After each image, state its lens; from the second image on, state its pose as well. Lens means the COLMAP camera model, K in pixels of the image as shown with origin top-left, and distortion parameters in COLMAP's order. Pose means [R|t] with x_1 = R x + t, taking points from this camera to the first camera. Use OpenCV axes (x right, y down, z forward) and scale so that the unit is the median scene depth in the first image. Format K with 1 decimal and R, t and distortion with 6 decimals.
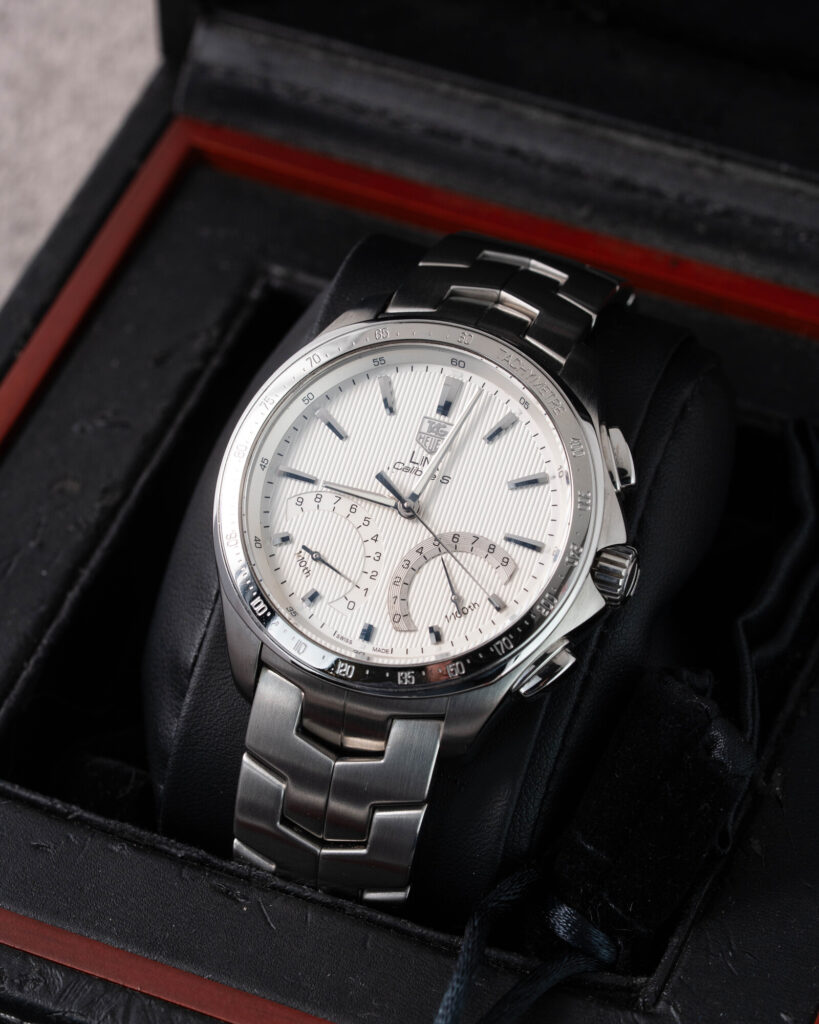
lens RADIAL K [[4212.2, 0, 409.5], [0, 4212.2, 512.0], [0, 0, 1]] dist [-0.108066, 1.418079]
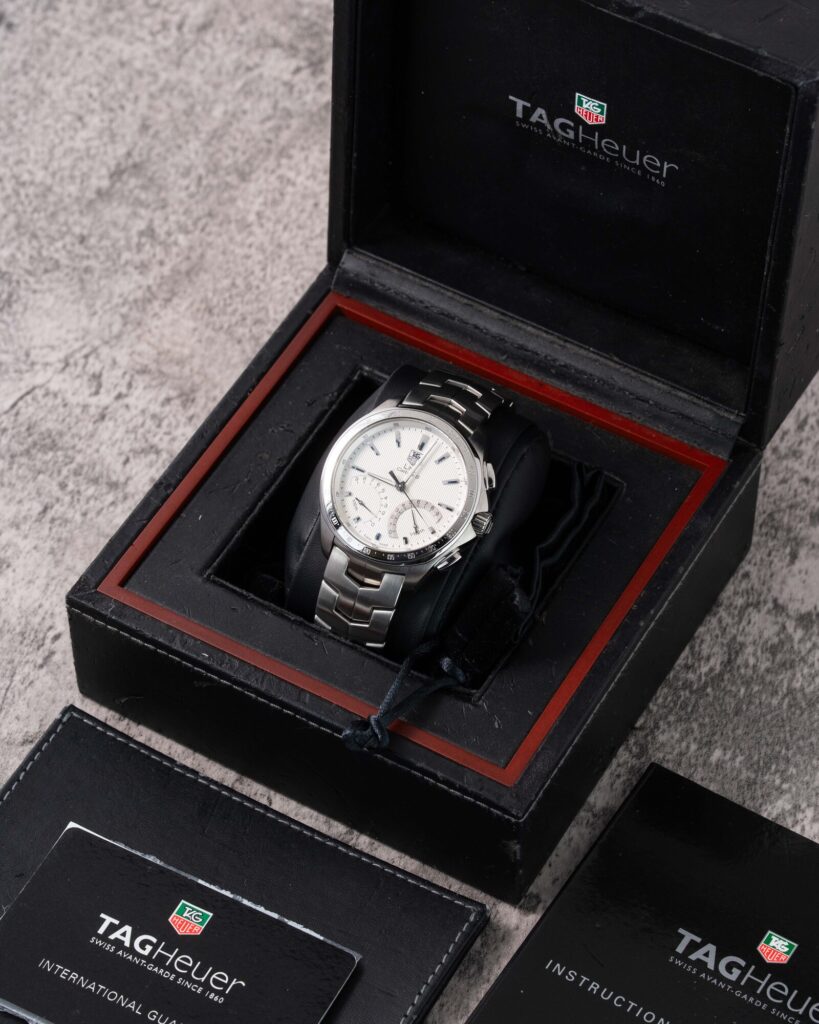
lens RADIAL K [[4212.2, 0, 409.5], [0, 4212.2, 512.0], [0, 0, 1]] dist [-0.108066, 1.418079]
pose [[0.992476, 0.110972, -0.051734, 0.130610], [-0.108325, 0.992783, 0.051452, -0.110967], [0.057071, -0.045461, 0.997335, -1.403946]]
